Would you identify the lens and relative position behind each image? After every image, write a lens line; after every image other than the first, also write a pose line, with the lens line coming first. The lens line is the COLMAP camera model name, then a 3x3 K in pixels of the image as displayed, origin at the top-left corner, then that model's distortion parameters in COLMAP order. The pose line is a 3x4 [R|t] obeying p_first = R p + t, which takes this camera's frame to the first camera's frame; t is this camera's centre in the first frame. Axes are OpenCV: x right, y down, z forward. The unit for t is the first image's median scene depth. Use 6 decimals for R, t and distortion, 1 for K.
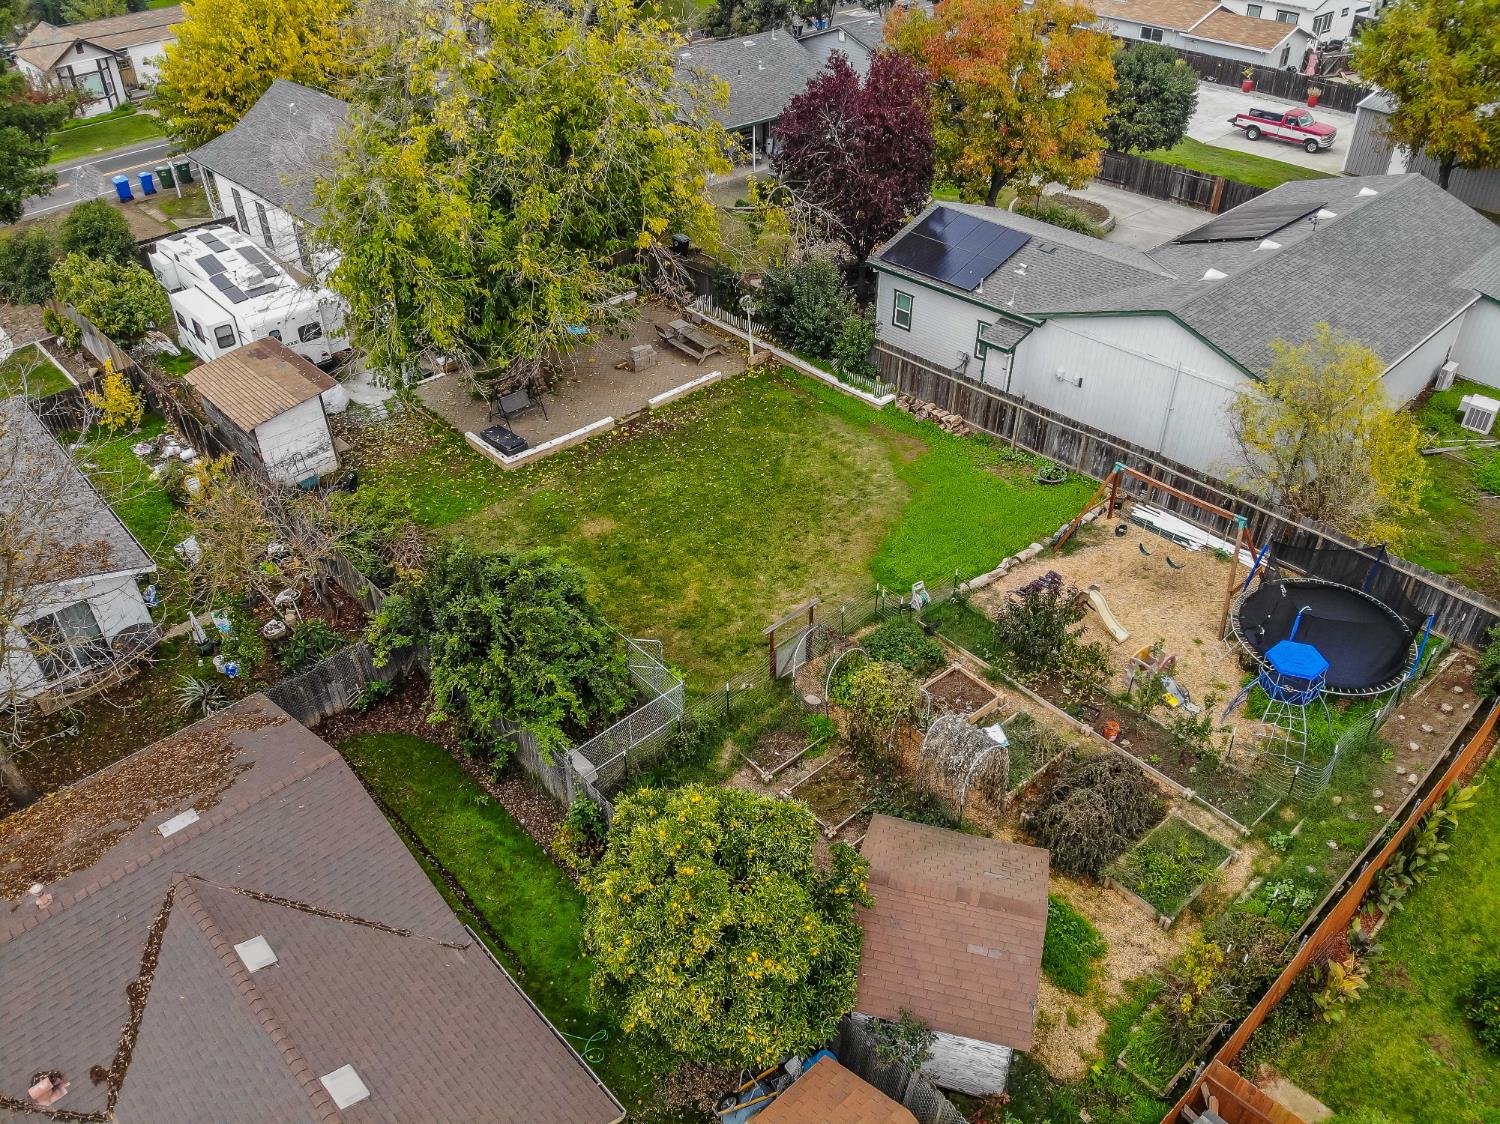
lens RADIAL K [[1116.8, 0, 750.0], [0, 1116.8, 562.0], [0, 0, 1]] dist [0.048164, -0.172628]
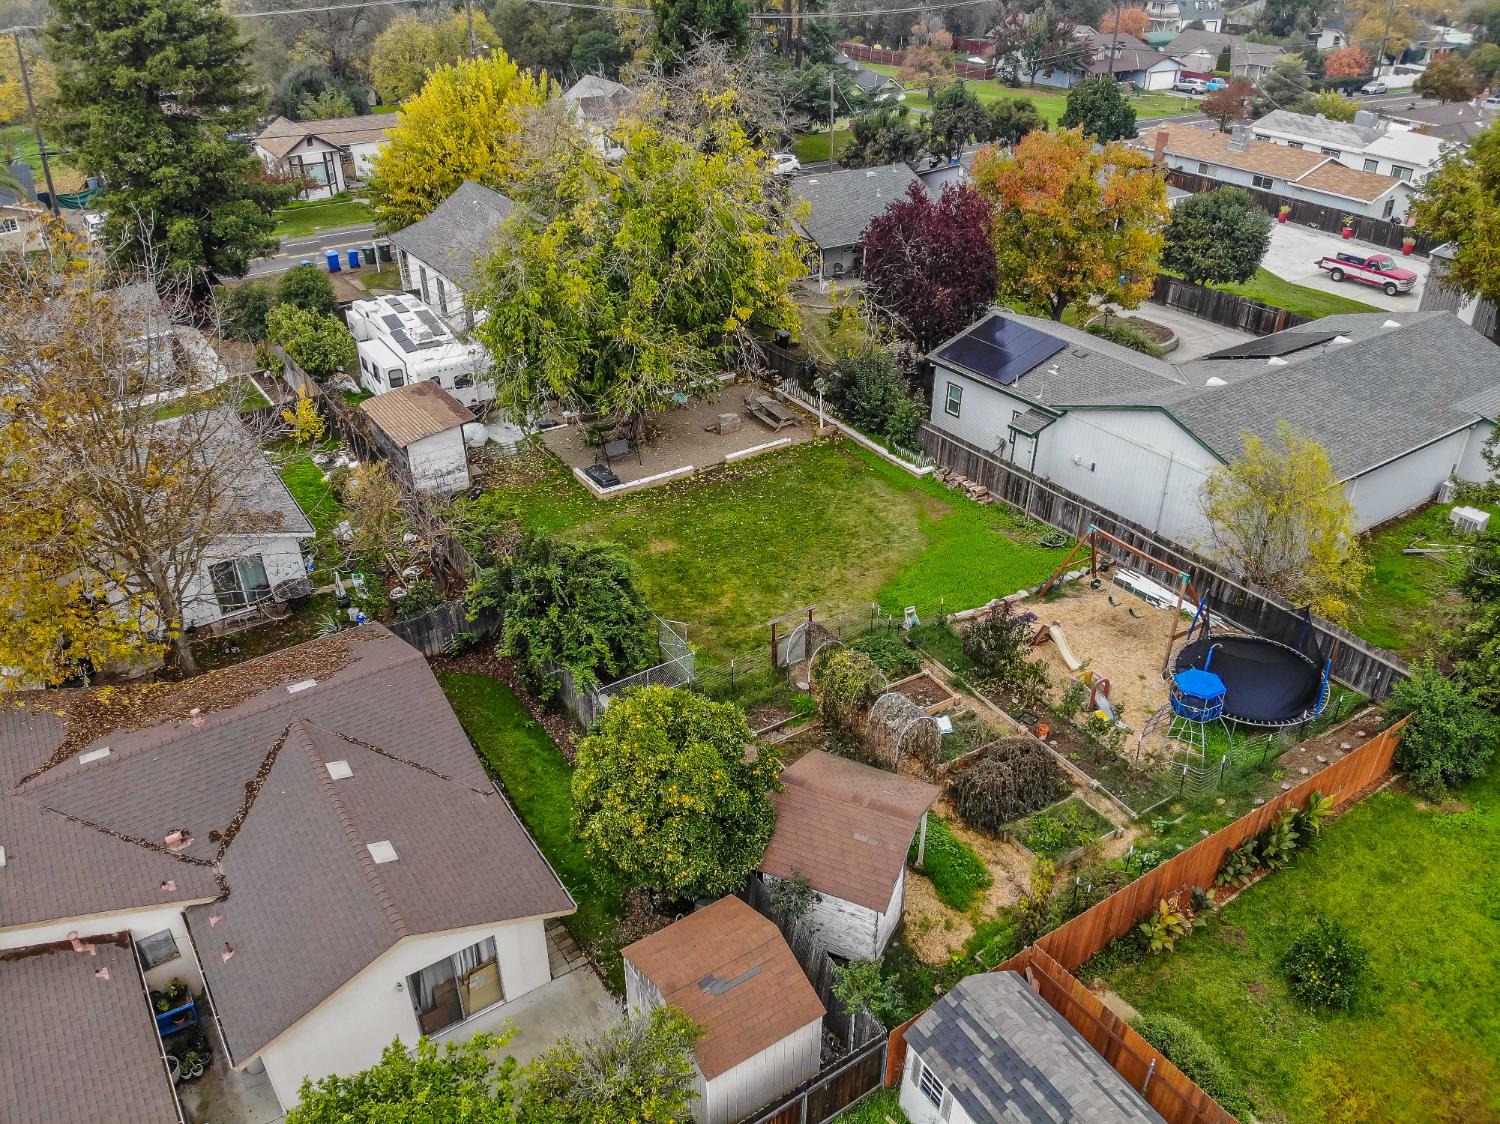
lens RADIAL K [[1102.3, 0, 750.0], [0, 1102.3, 562.0], [0, 0, 1]] dist [0.087971, -0.245170]
pose [[0.987240, 0.090079, -0.131315, 0.109320], [-0.102402, 0.990634, -0.090321, 0.078847], [0.121949, 0.102615, 0.987218, -0.166823]]
